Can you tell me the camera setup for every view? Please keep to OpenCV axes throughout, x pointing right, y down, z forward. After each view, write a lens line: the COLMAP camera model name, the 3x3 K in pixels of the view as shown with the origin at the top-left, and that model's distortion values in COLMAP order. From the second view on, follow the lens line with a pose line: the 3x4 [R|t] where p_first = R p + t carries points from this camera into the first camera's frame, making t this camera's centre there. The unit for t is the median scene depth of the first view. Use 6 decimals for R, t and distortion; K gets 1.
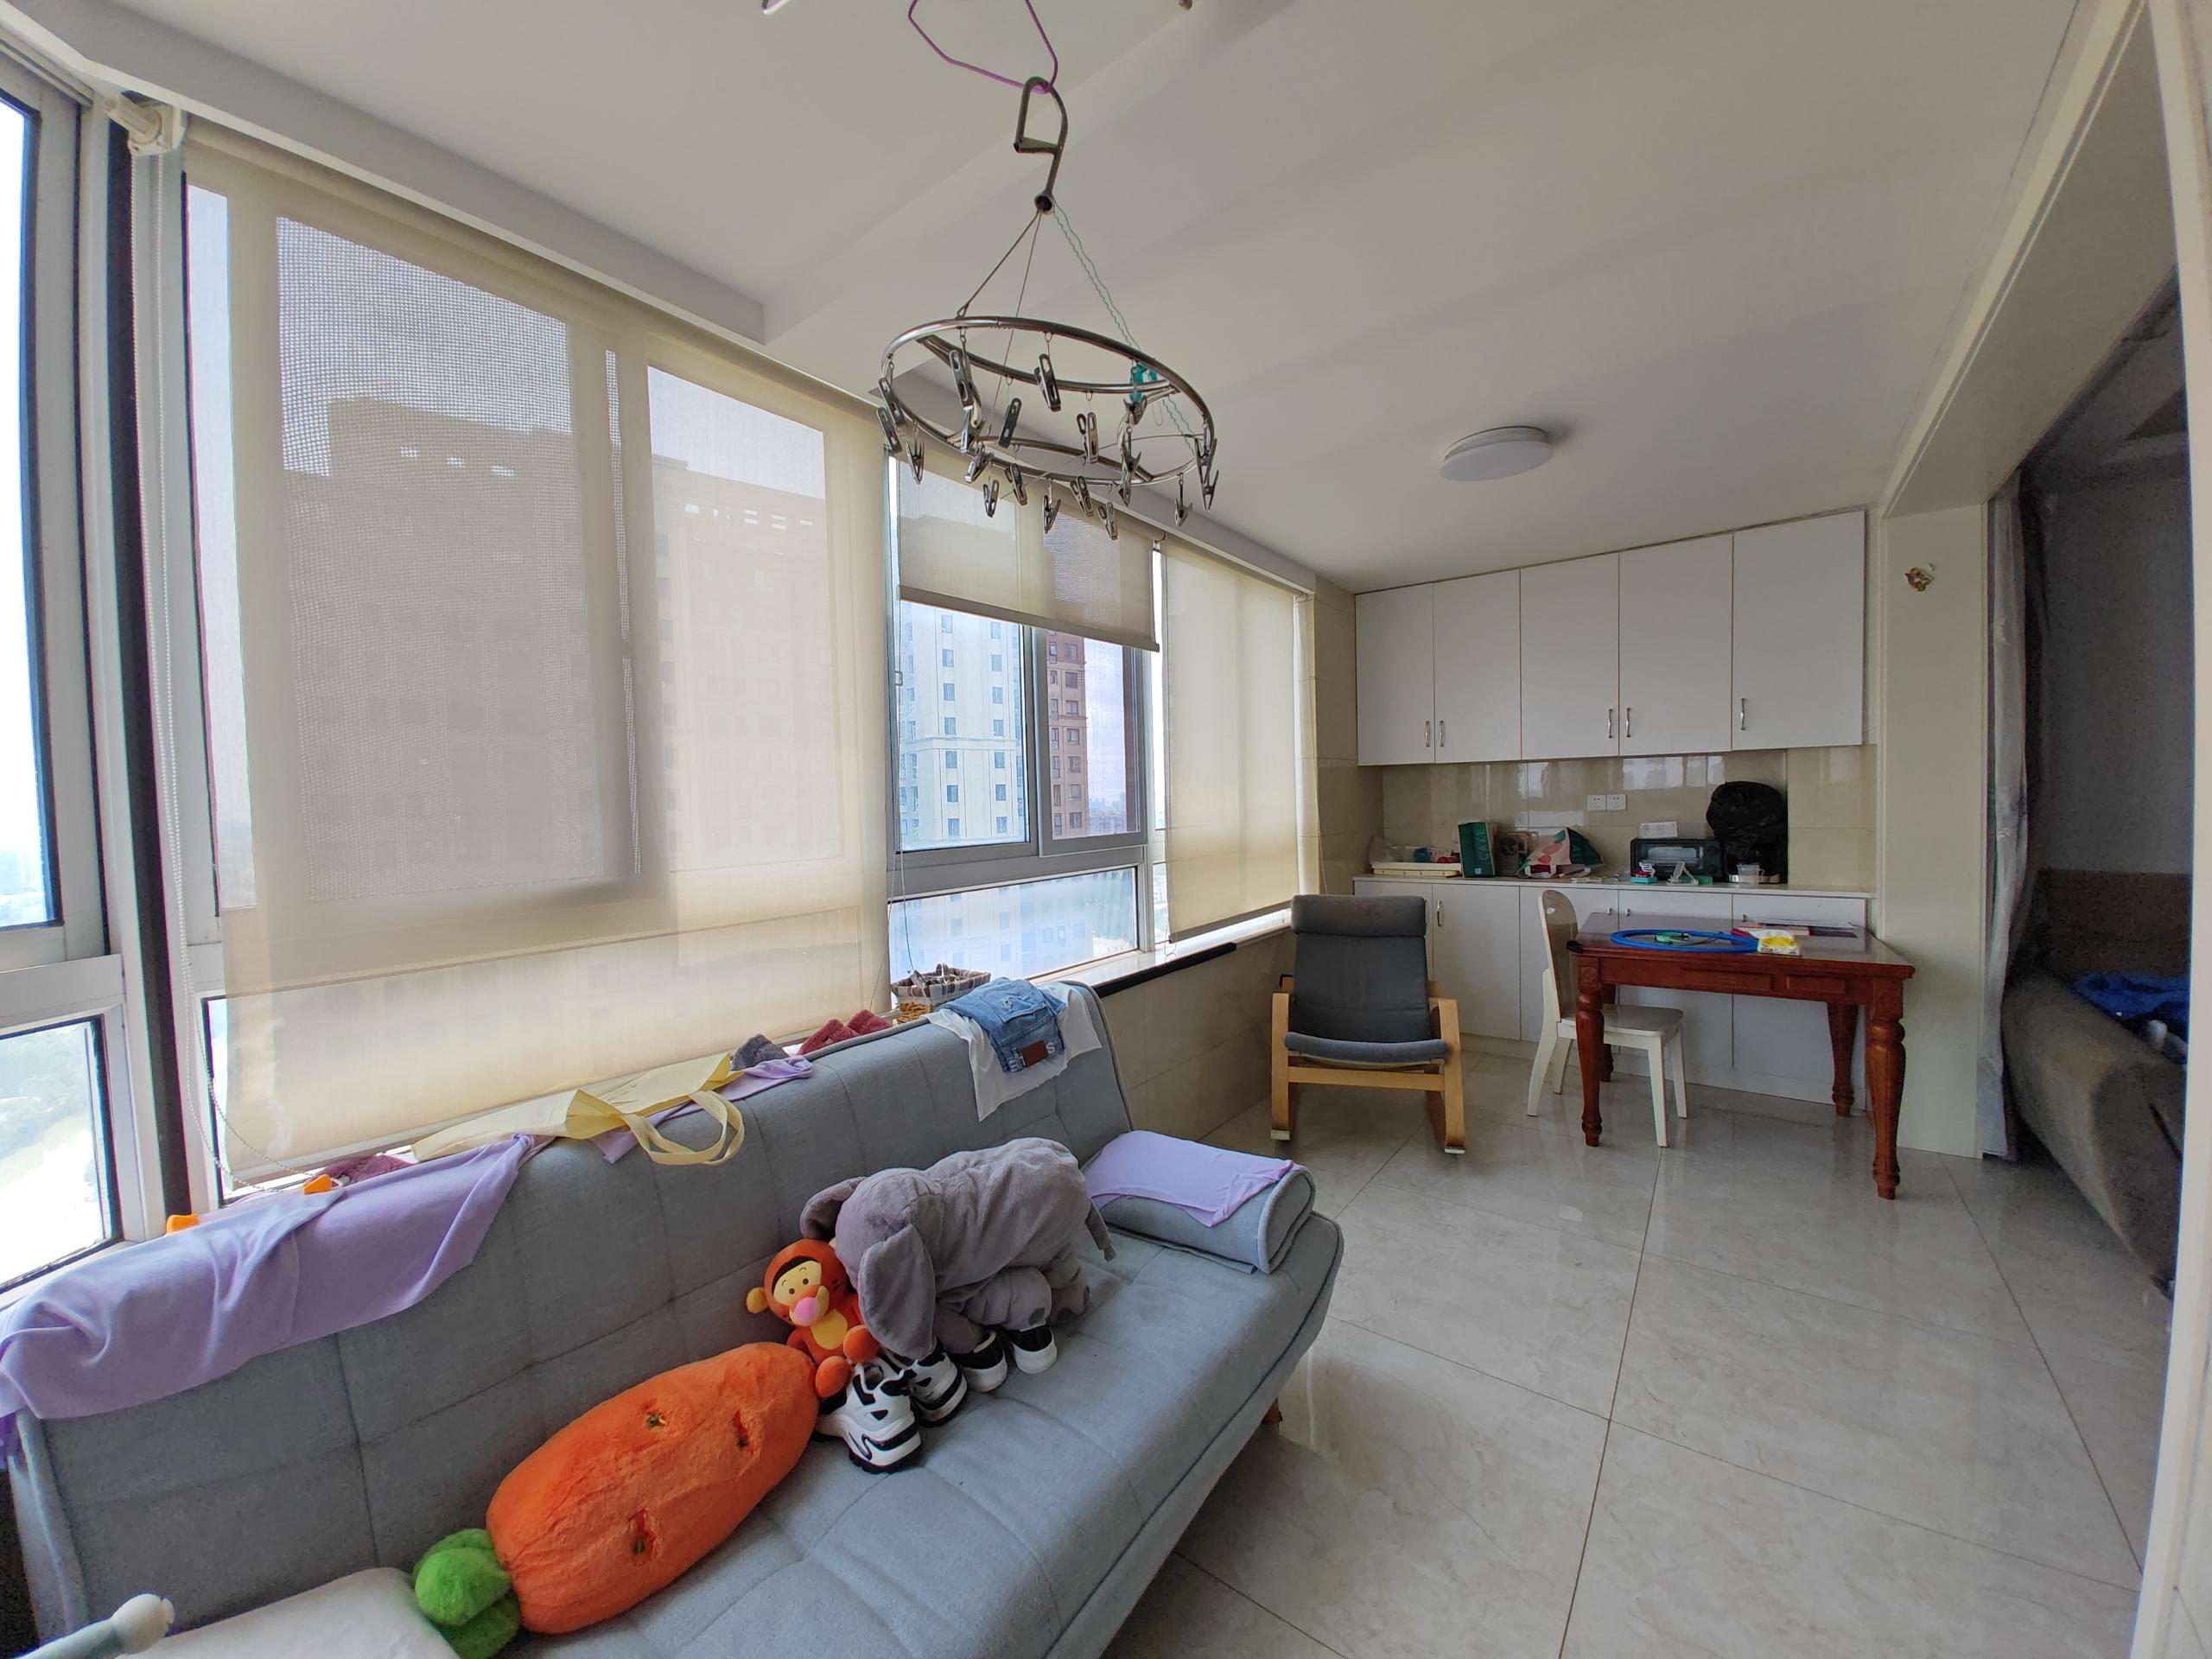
lens RADIAL K [[891.1, 0, 1106.0], [0, 891.1, 829.5], [0, 0, 1]] dist [0.000598, 0.000158]
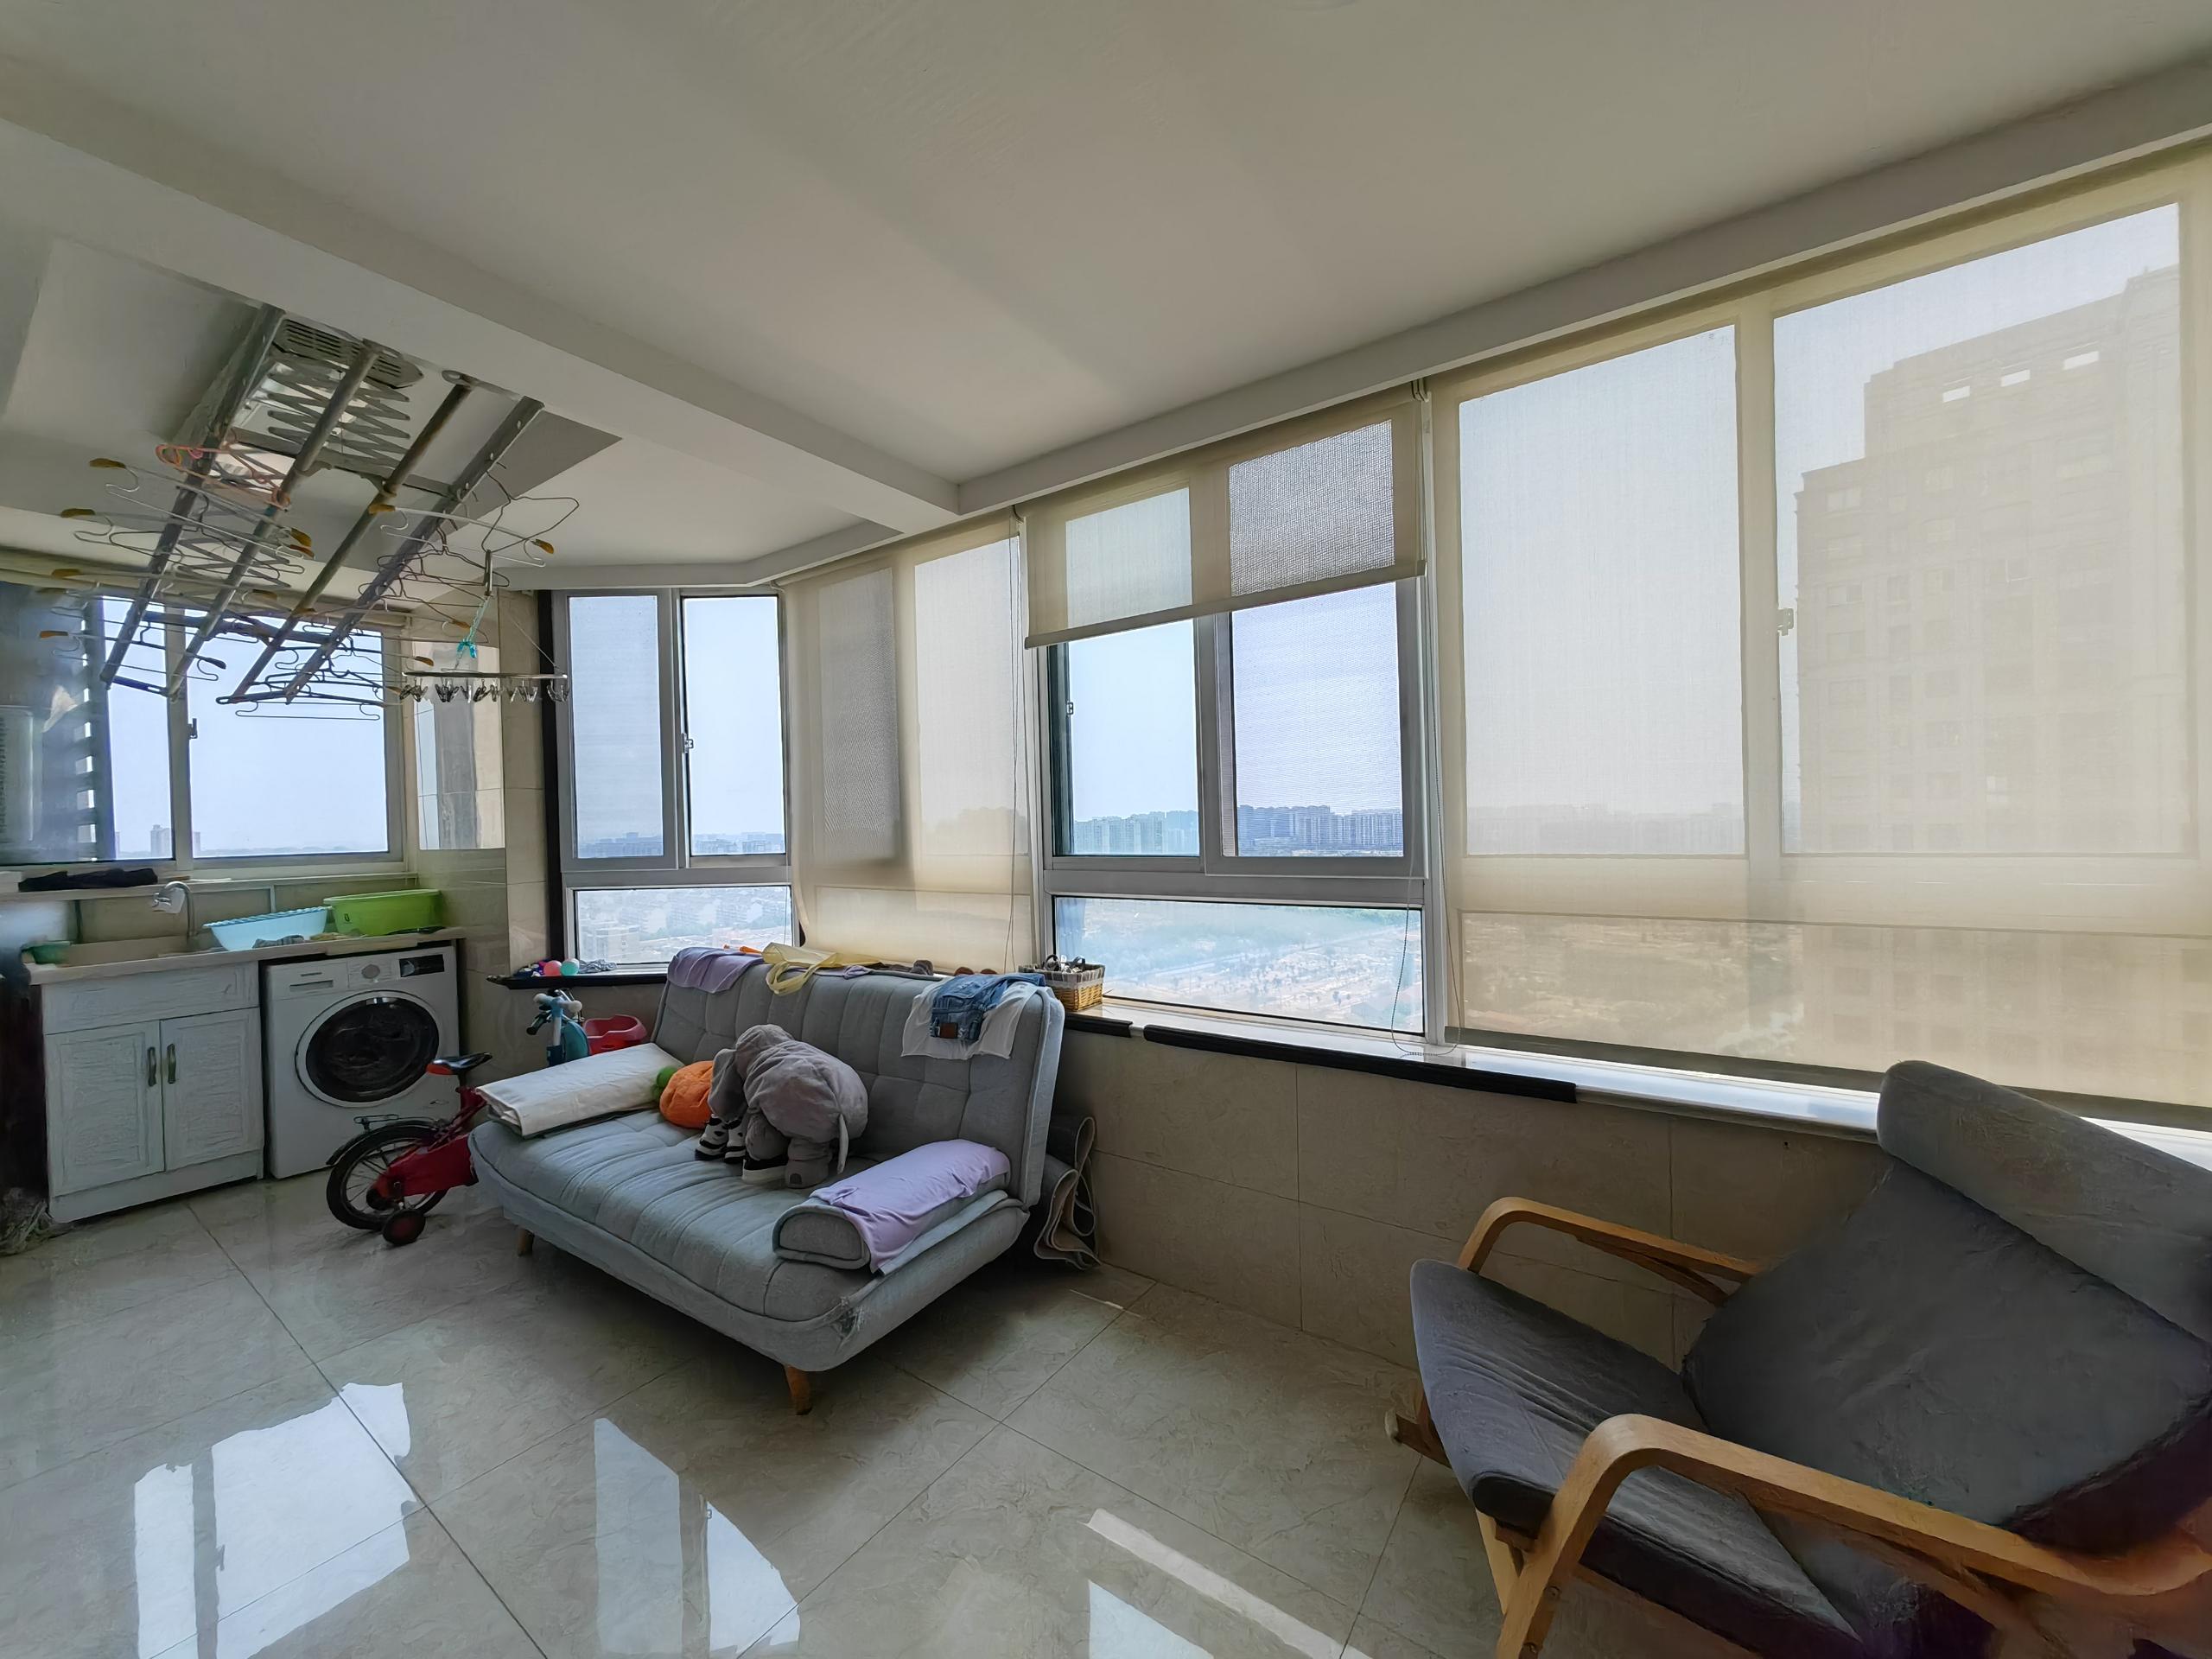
lens RADIAL K [[891.1, 0, 1106.0], [0, 891.1, 829.5], [0, 0, 1]] dist [0.000598, 0.000158]
pose [[-0.011678, 0.037271, -0.999237, 1.078048], [-0.011191, 0.999238, 0.037401, -0.061121], [0.999869, 0.011619, -0.011252, 1.206006]]
